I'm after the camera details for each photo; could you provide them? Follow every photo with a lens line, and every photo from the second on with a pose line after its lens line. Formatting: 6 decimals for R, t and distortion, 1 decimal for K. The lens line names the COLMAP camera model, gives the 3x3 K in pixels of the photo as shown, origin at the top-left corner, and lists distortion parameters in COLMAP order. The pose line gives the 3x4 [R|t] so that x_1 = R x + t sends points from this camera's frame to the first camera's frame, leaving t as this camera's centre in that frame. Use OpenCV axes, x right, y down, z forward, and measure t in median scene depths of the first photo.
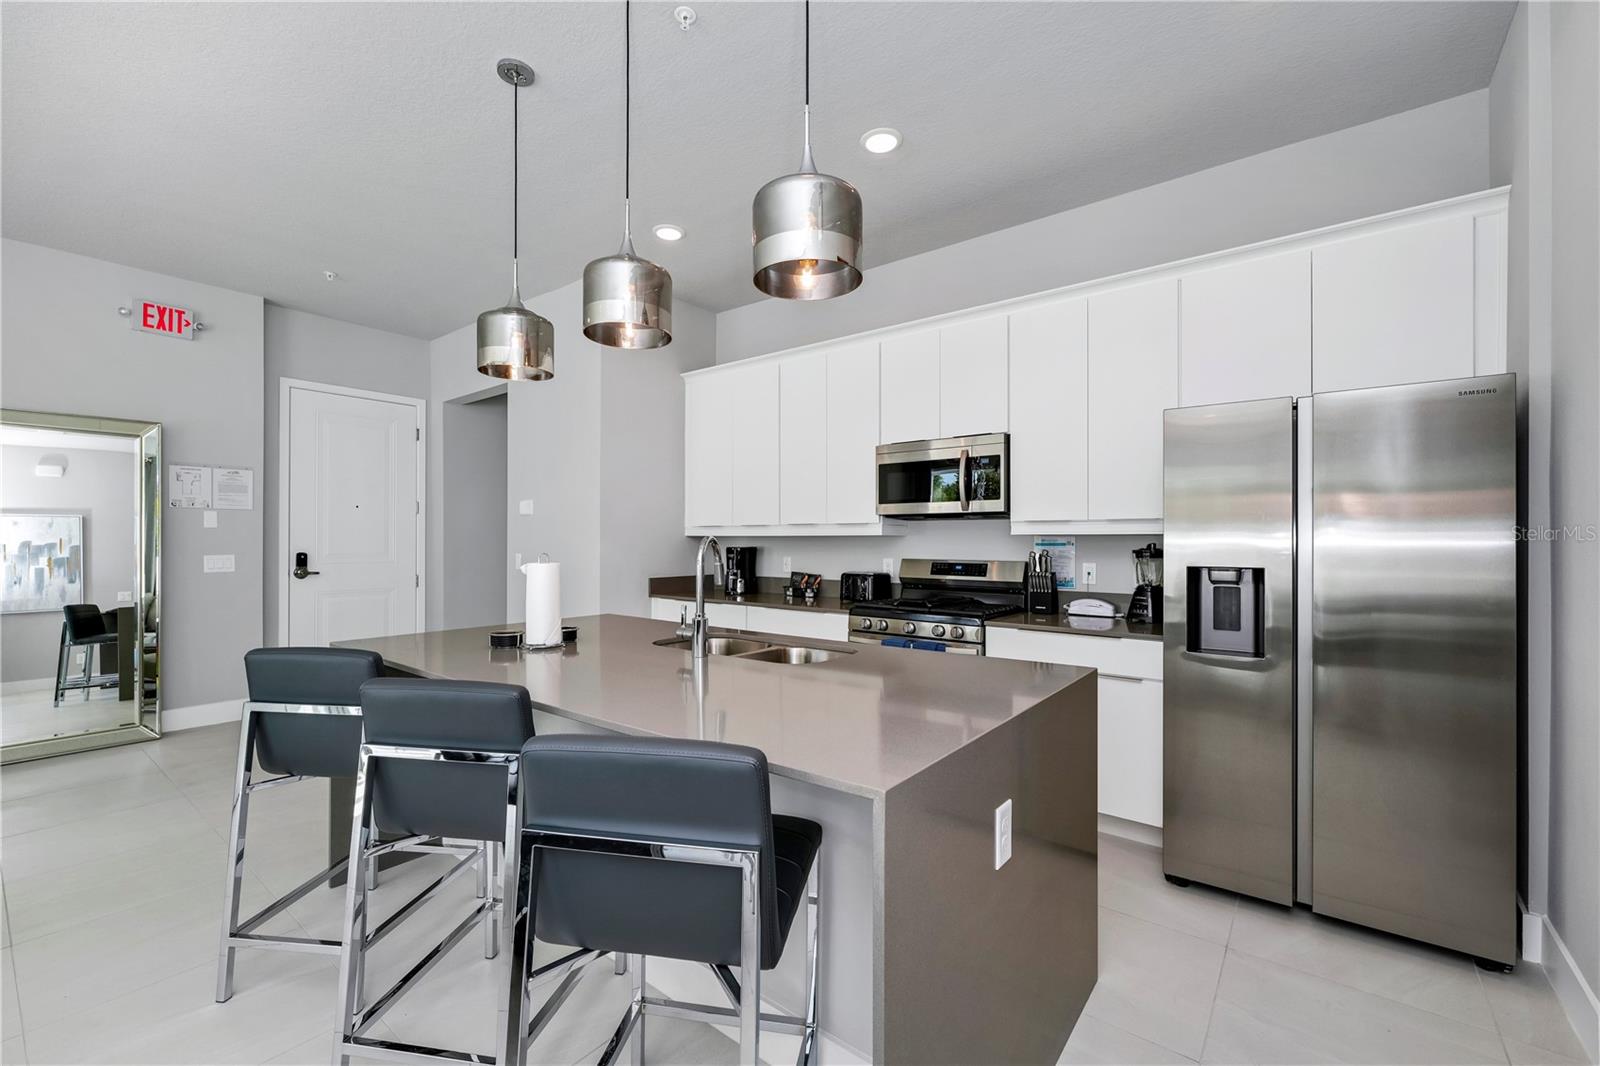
lens RADIAL K [[633.4, 0, 832.7], [0, 633.4, 544.1], [0, 0, 1]] dist [-0.004600, 0.001227]
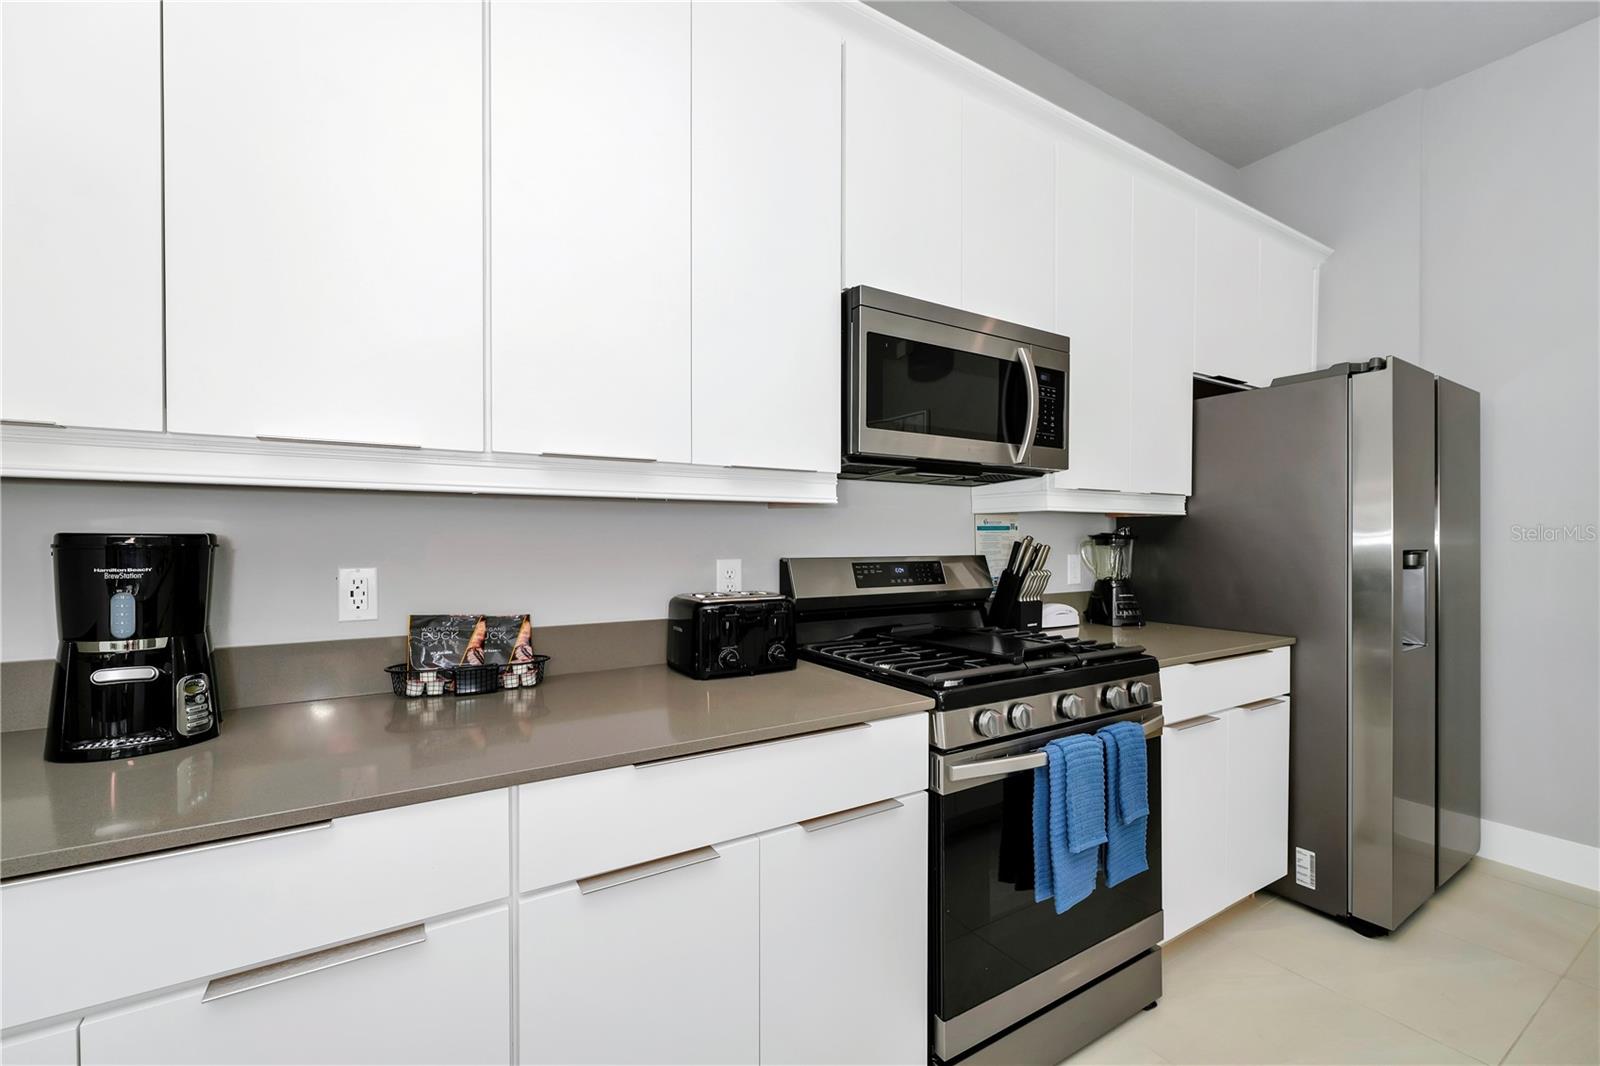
lens RADIAL K [[633.4, 0, 793.5], [0, 633.4, 540.2], [0, 0, 1]] dist [-0.004600, 0.001227]
pose [[0.372479, -0.008103, 0.928005, -0.355953], [0.001934, 0.999966, 0.007955, 0.008085], [-0.928039, -0.001169, 0.372482, 0.958297]]
